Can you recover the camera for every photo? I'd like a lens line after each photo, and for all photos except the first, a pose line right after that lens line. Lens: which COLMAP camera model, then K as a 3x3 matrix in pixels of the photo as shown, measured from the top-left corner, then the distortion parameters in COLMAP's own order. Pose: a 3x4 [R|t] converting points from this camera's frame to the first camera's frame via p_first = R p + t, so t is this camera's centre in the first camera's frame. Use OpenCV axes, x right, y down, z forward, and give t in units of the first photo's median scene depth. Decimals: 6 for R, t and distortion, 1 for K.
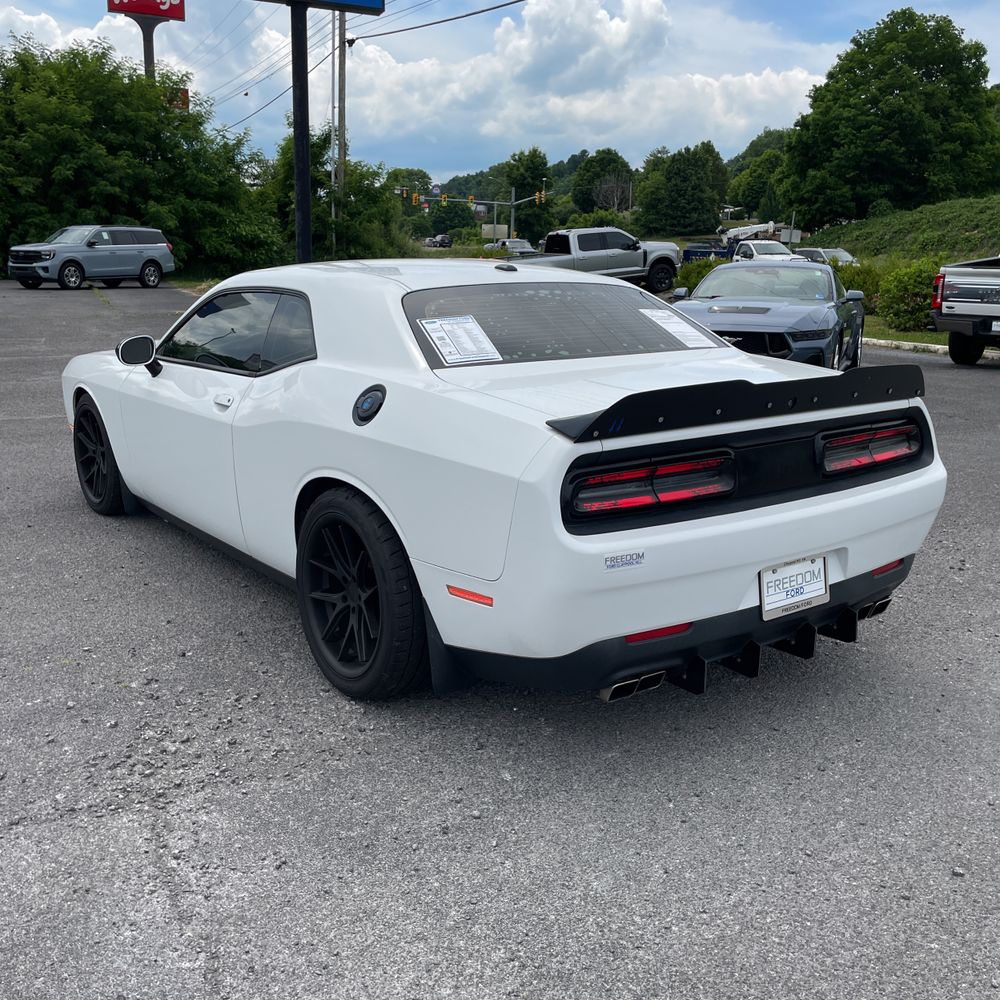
lens RADIAL K [[1026.8, 0, 493.4], [0, 1026.8, 501.2], [0, 0, 1]] dist [0.099910, -0.146187]
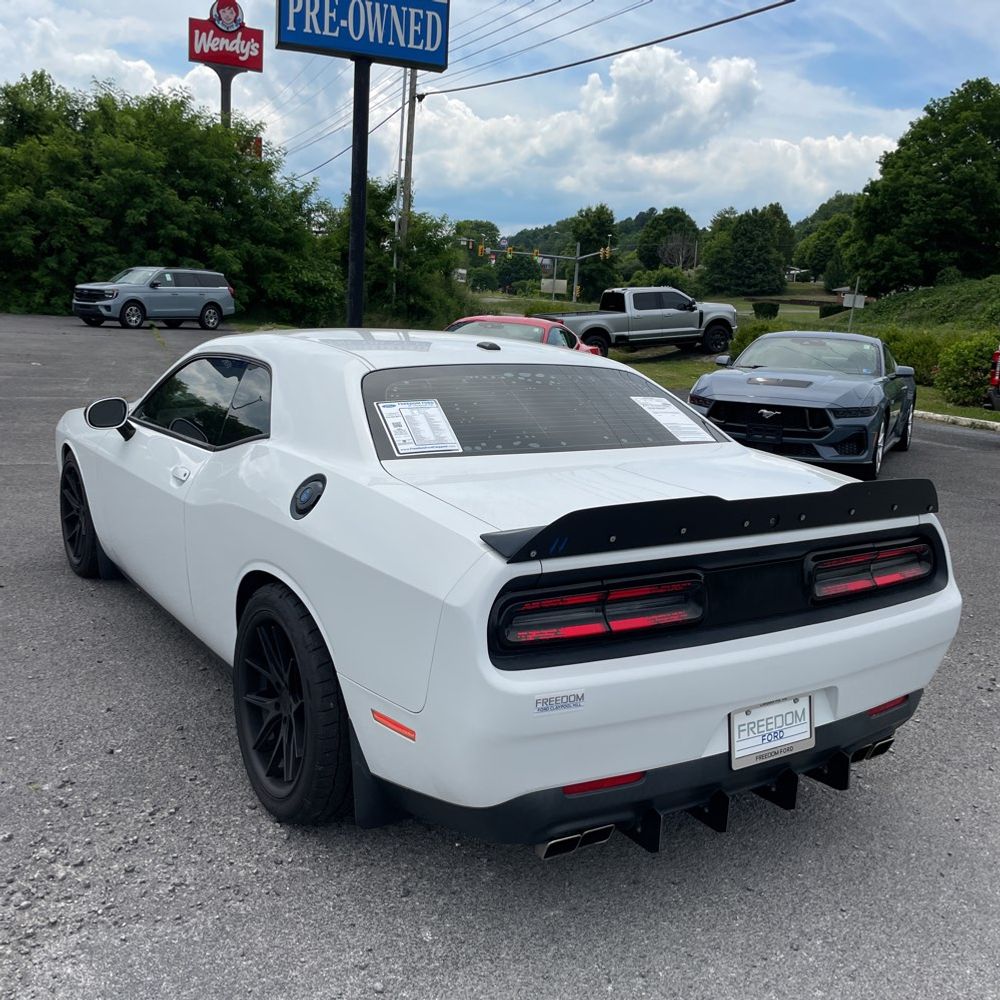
lens RADIAL K [[1022.4, 0, 501.3], [0, 1022.4, 507.7], [0, 0, 1]] dist [0.097391, -0.126790]
pose [[0.997746, 0.046934, -0.047967, 0.011933], [-0.048793, 0.998073, -0.038340, -0.007428], [0.046075, 0.040594, 0.998113, 0.014178]]
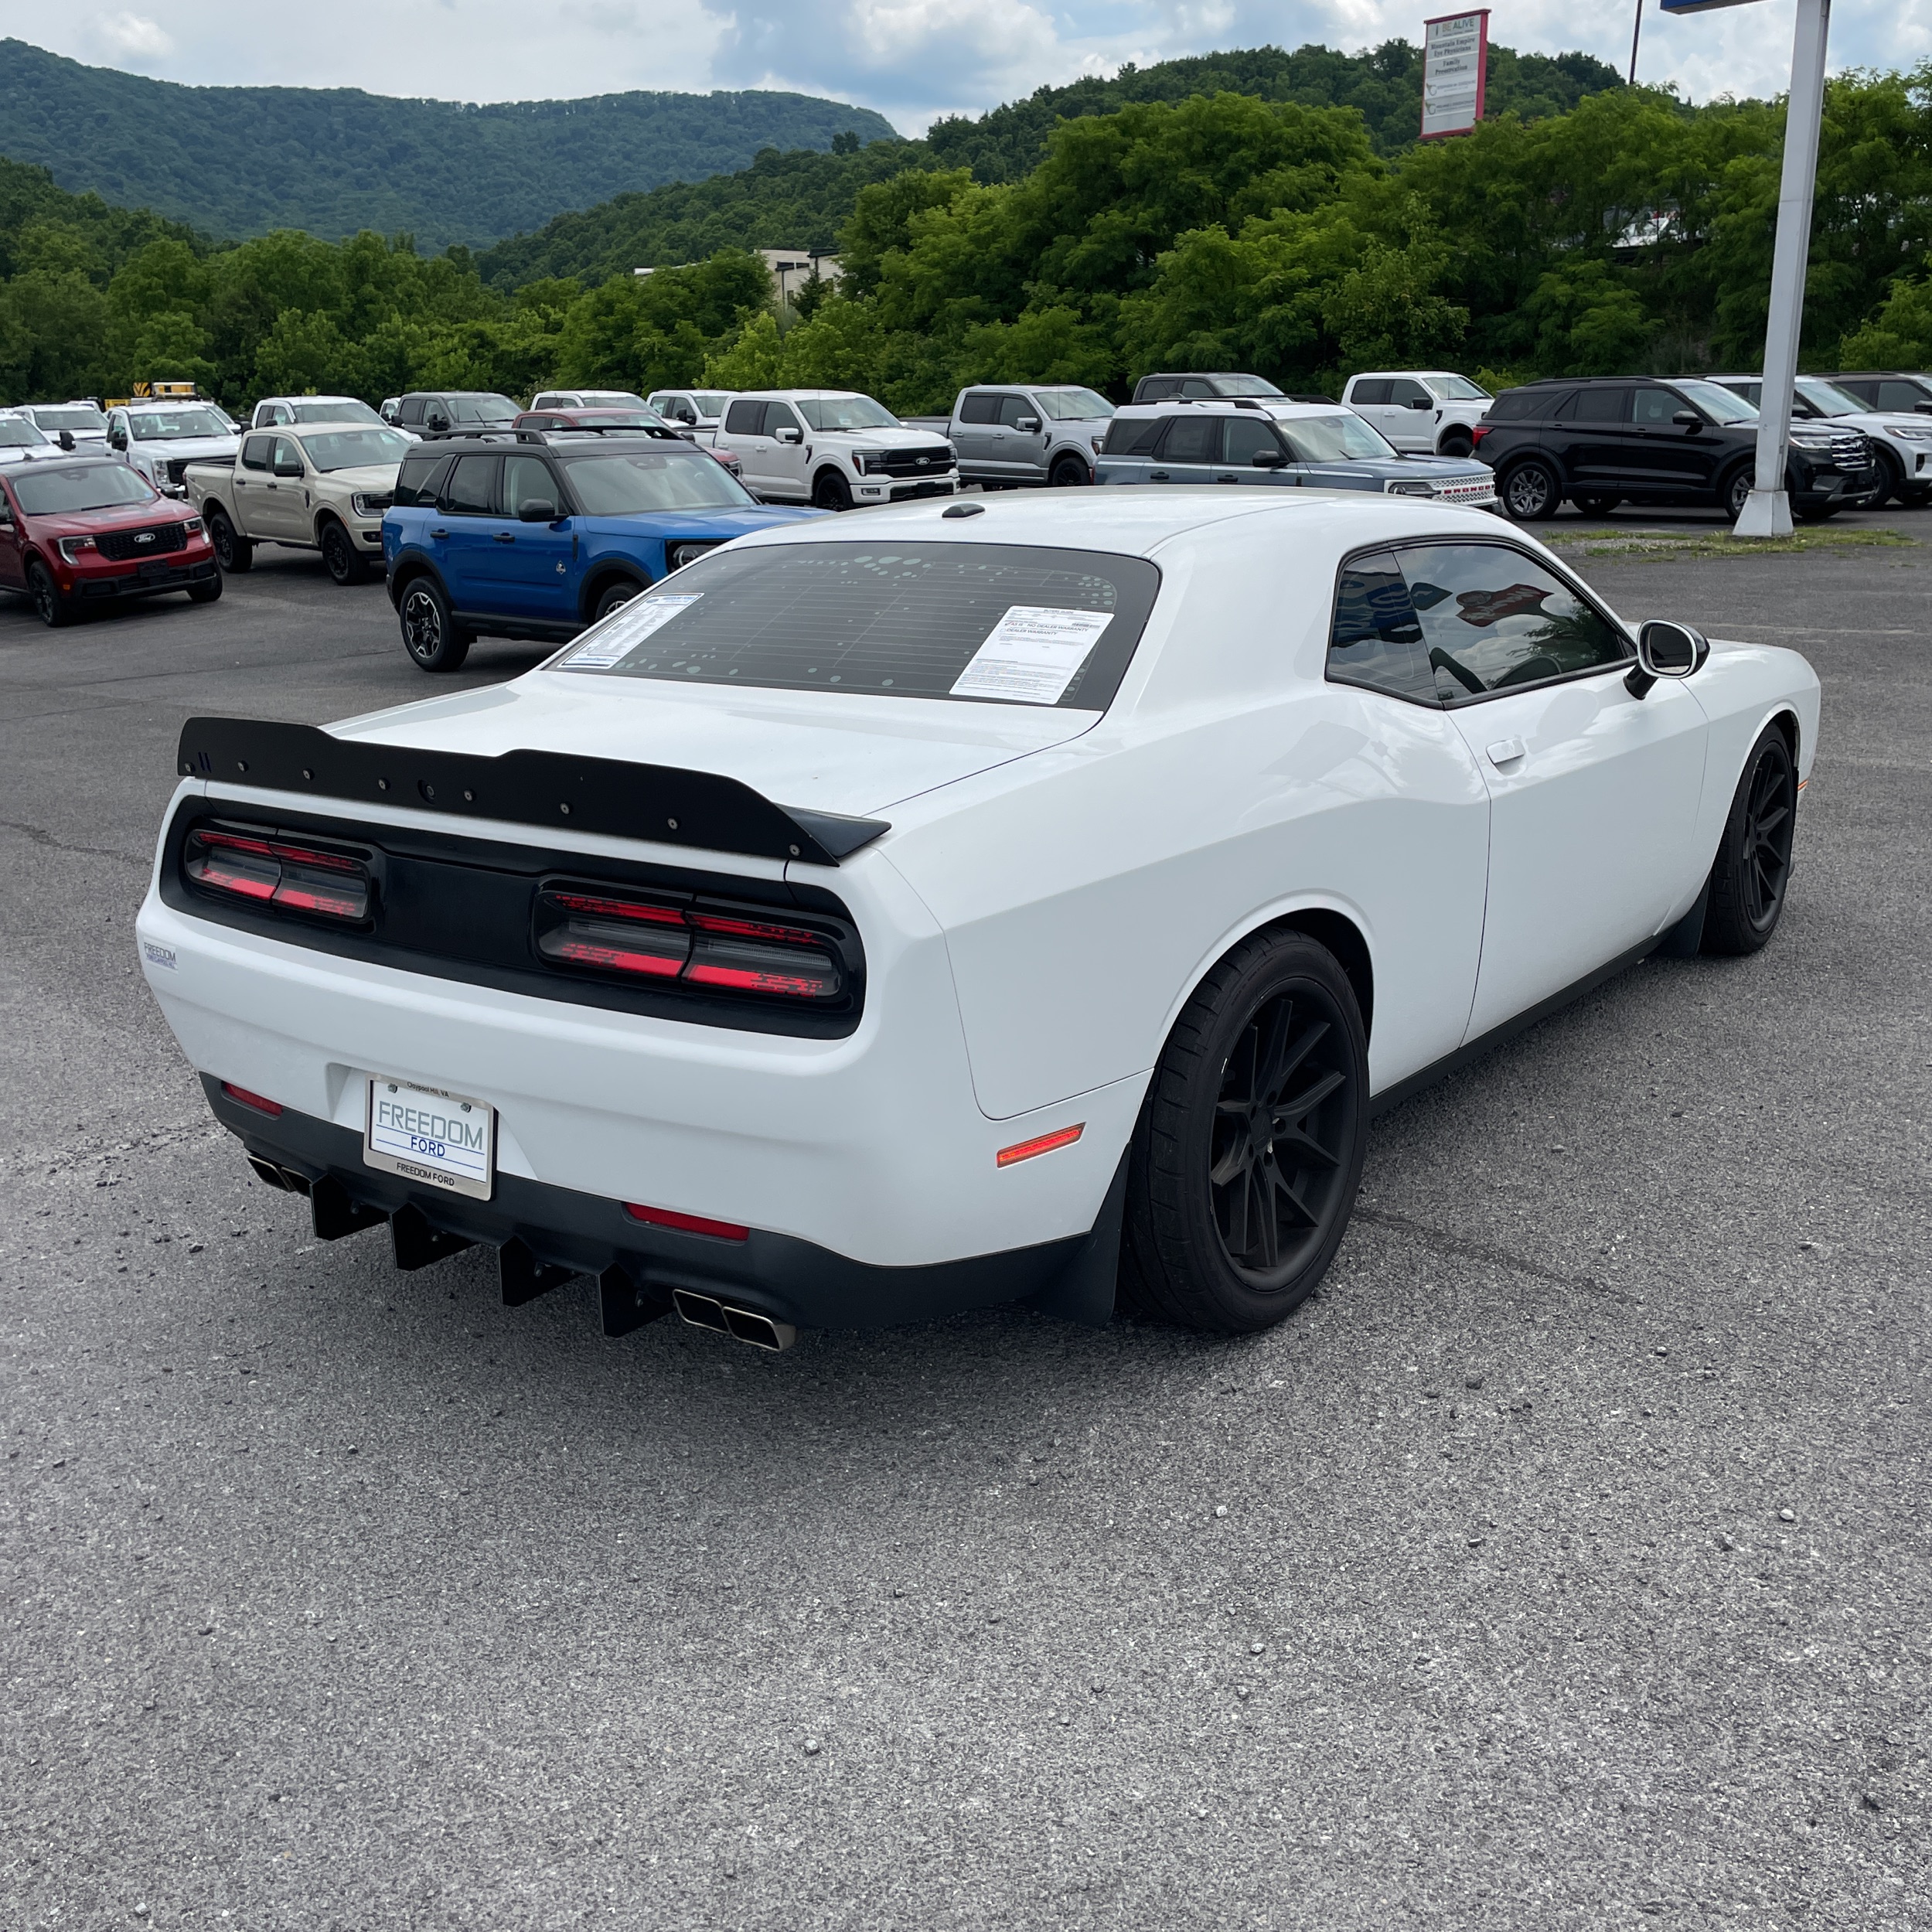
lens RADIAL K [[1983.8, 0, 998.5], [0, 1983.8, 936.7], [0, 0, 1]] dist [0.097276, -0.127766]
pose [[0.291474, 0.217192, -0.931596, 0.162519], [-0.195651, 0.966831, 0.164192, -0.029988], [0.936357, 0.134410, 0.324300, 0.115258]]
